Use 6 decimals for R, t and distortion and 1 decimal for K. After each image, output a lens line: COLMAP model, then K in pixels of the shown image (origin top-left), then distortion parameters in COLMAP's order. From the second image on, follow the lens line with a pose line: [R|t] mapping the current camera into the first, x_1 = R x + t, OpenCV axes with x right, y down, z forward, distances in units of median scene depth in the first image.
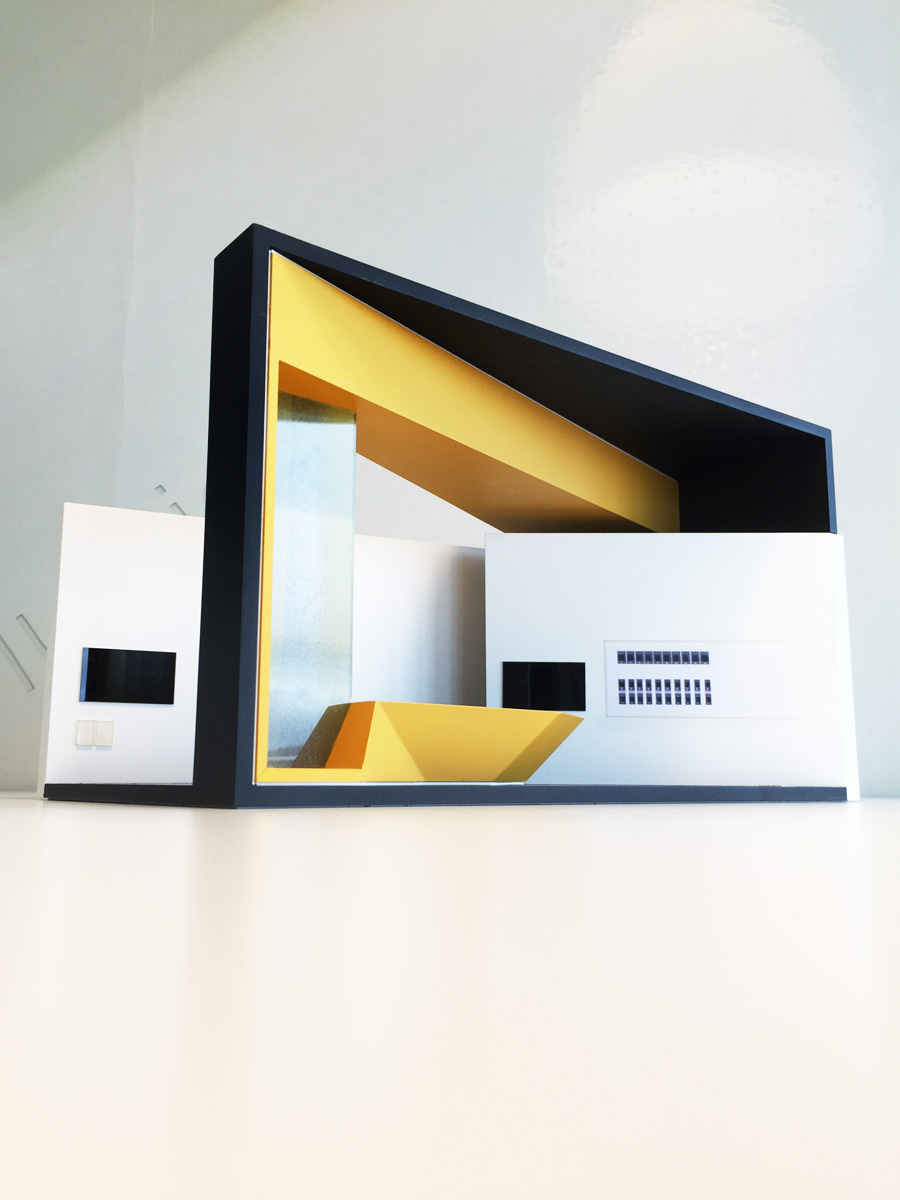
lens RADIAL K [[1053.7, 0, 450.0], [0, 1053.7, 600.0], [0, 0, 1]] dist [0.064299, -0.075351]
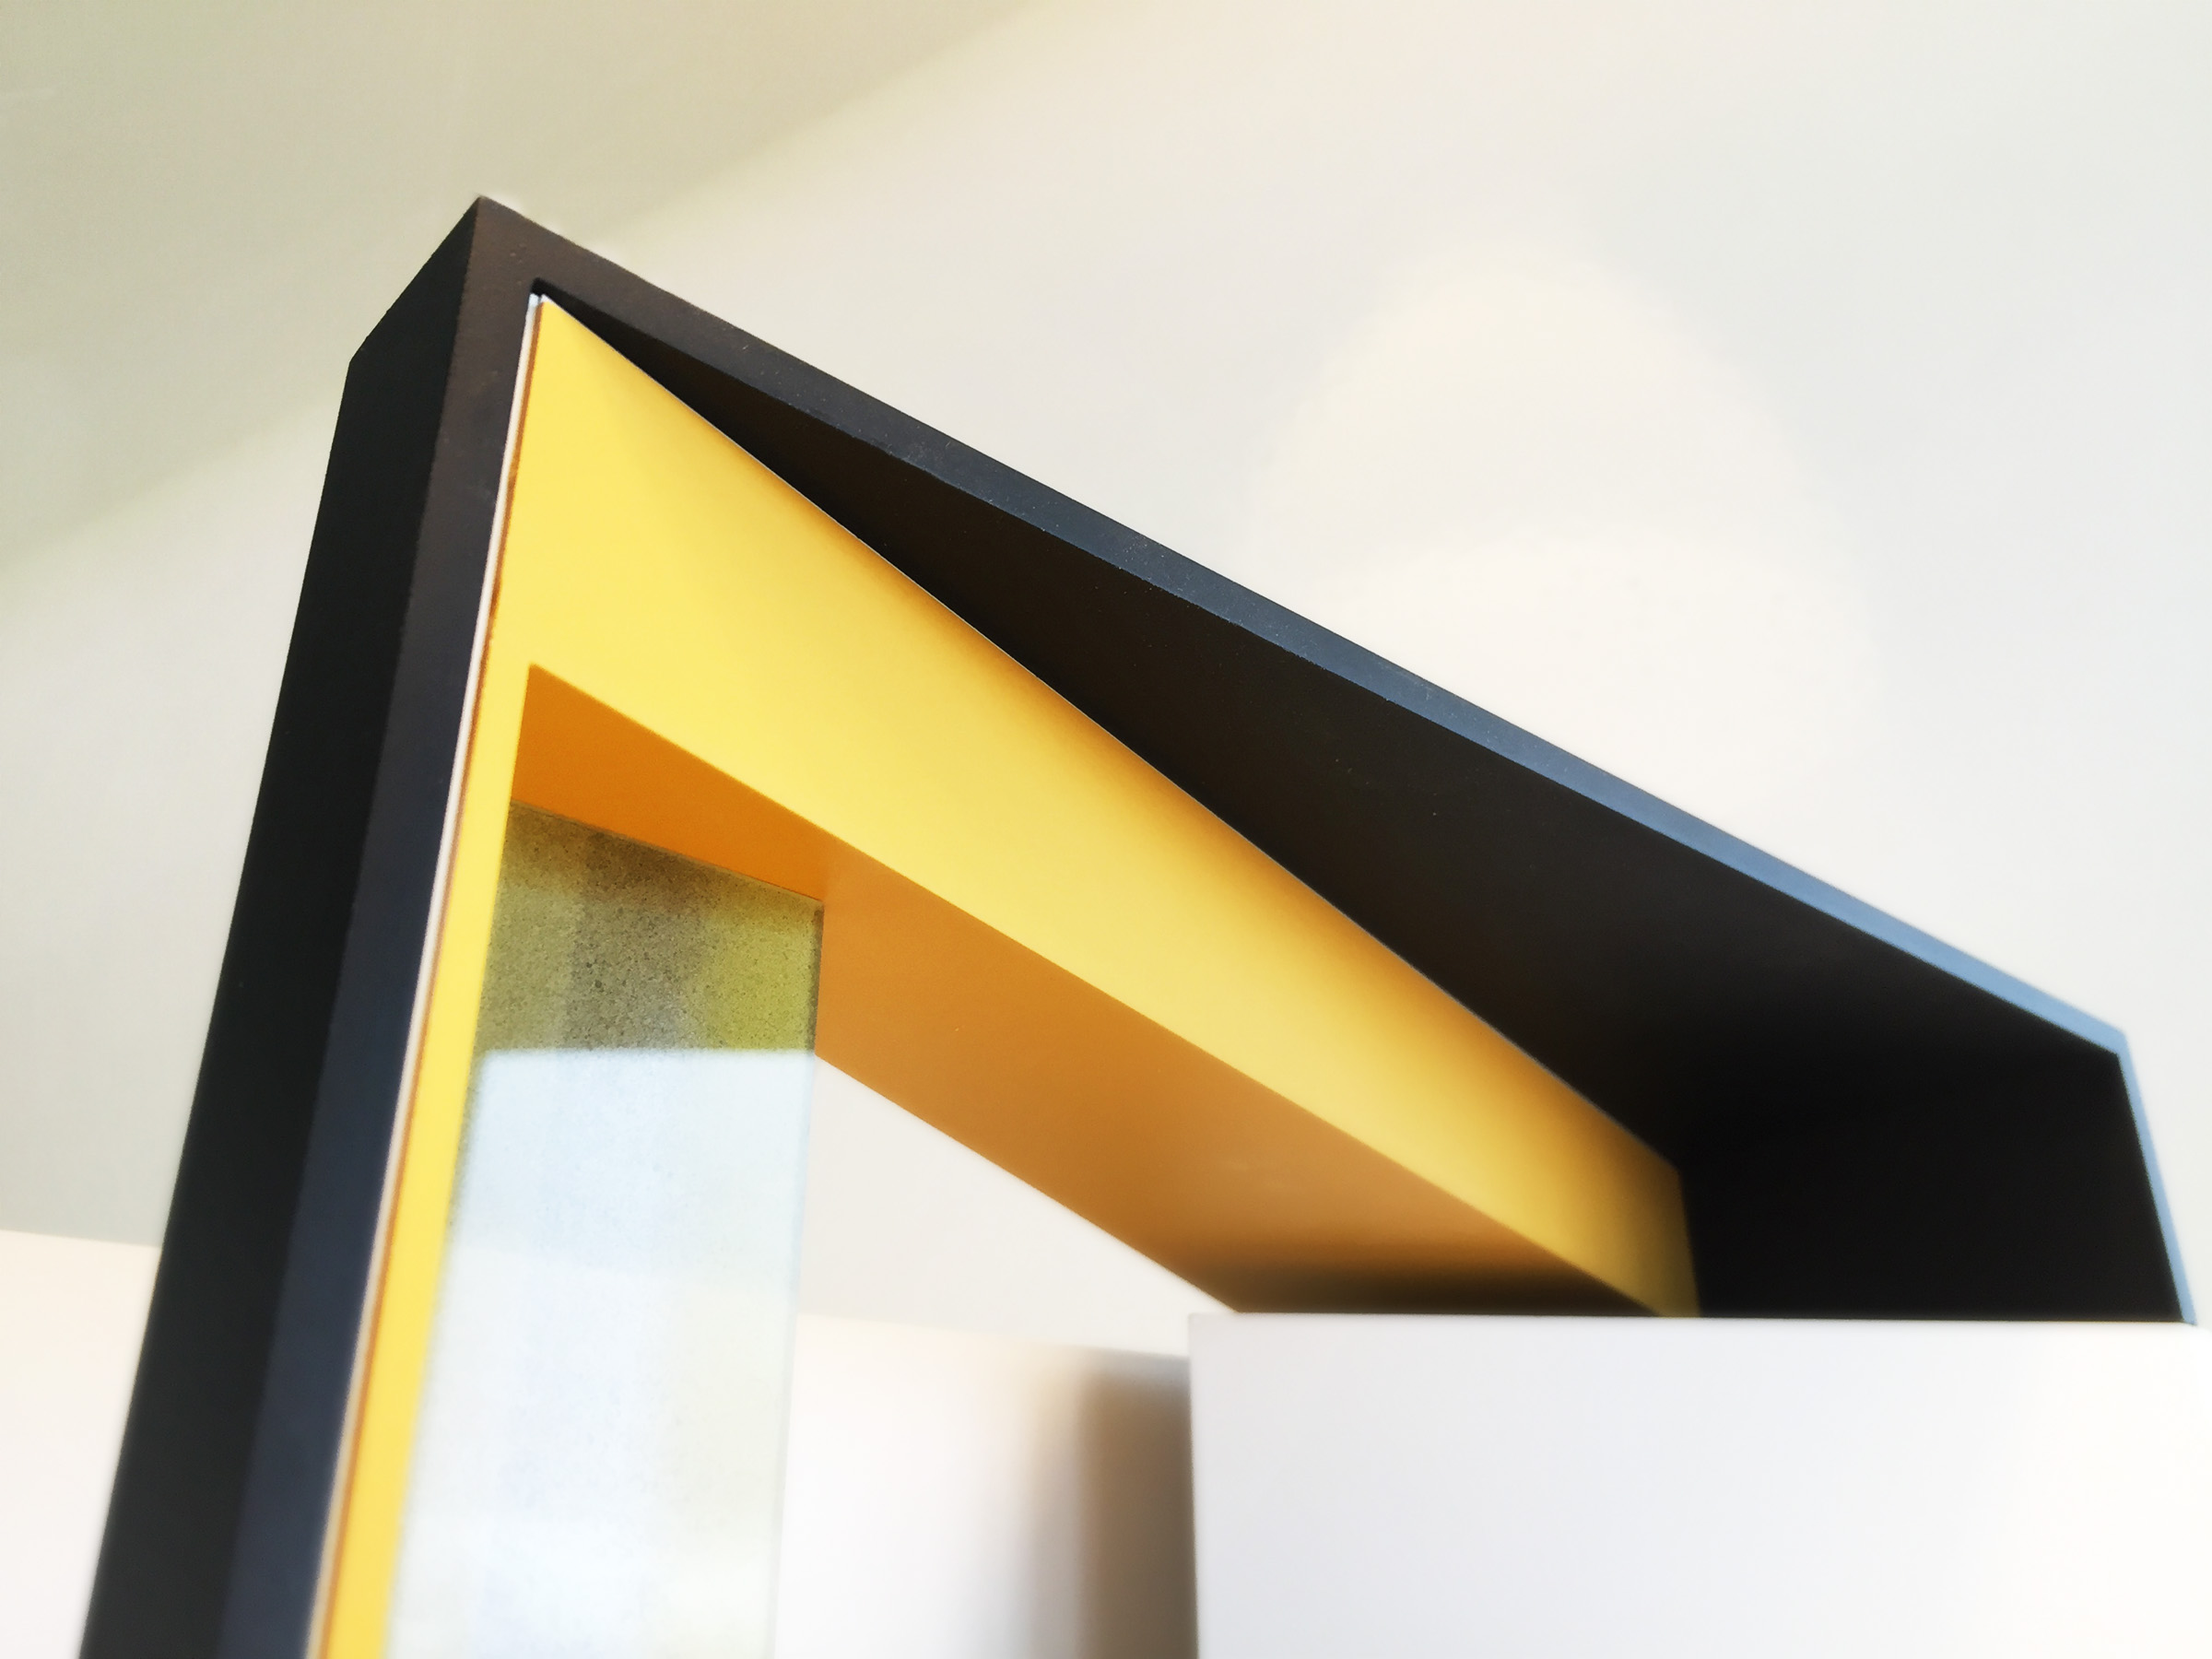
lens RADIAL K [[1942.3, 0, 1106.5], [0, 1942.3, 801.7], [0, 0, 1]] dist [0.064299, -0.075351]
pose [[0.998275, 0.017683, 0.055980, -0.031995], [-0.000317, 0.955167, -0.296068, -0.036554], [-0.058706, 0.295540, 0.953525, 0.368574]]
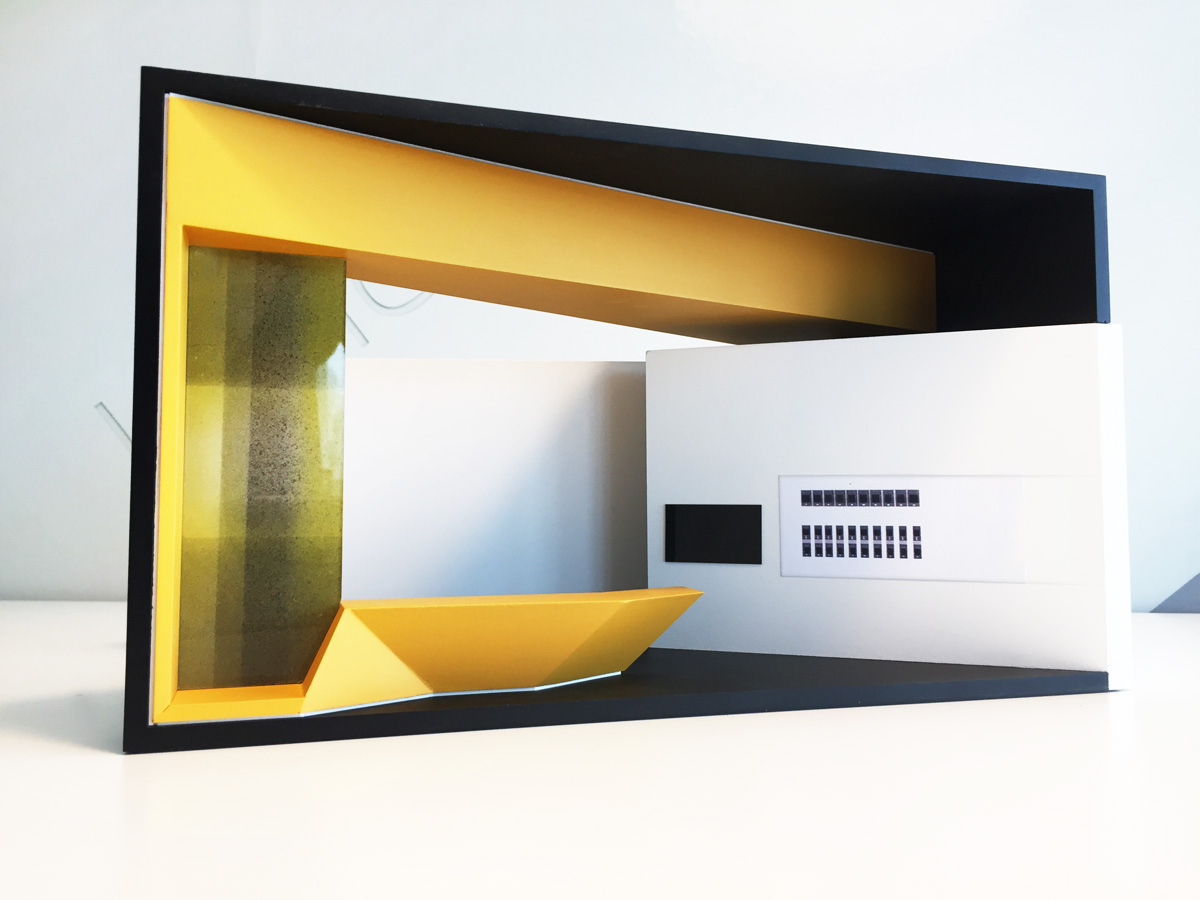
lens RADIAL K [[1053.7, 0, 600.3], [0, 1053.7, 434.9], [0, 0, 1]] dist [0.064299, -0.075351]
pose [[0.936145, -0.029955, -0.350337, 0.300846], [0.064695, 0.994028, 0.087880, -0.075052], [0.345612, -0.104933, 0.932492, 0.199962]]
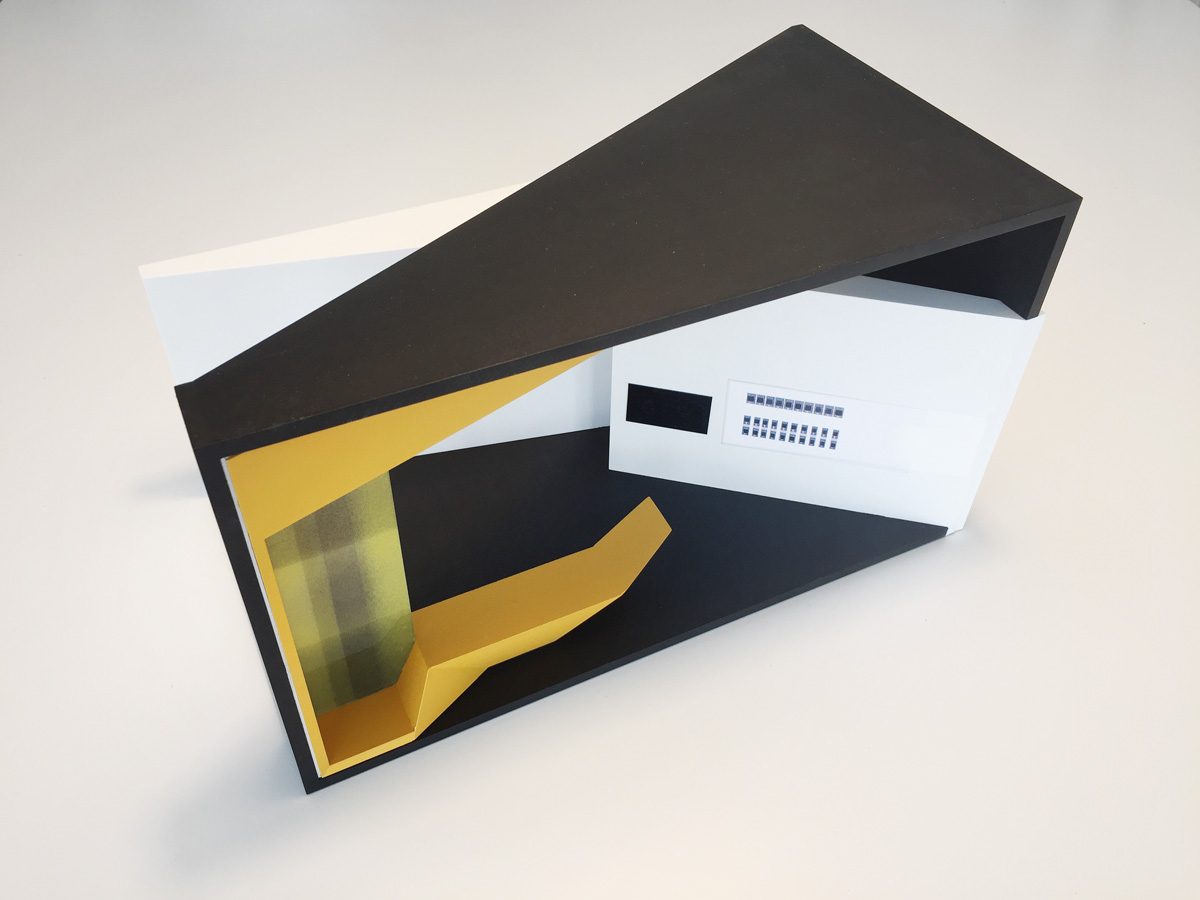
lens RADIAL K [[1053.7, 0, 600.3], [0, 1053.7, 434.9], [0, 0, 1]] dist [0.064299, -0.075351]
pose [[0.979609, 0.152142, -0.131221, 0.159996], [0.011900, 0.608041, 0.793816, -0.686578], [0.200560, -0.779191, 0.593832, 0.384106]]
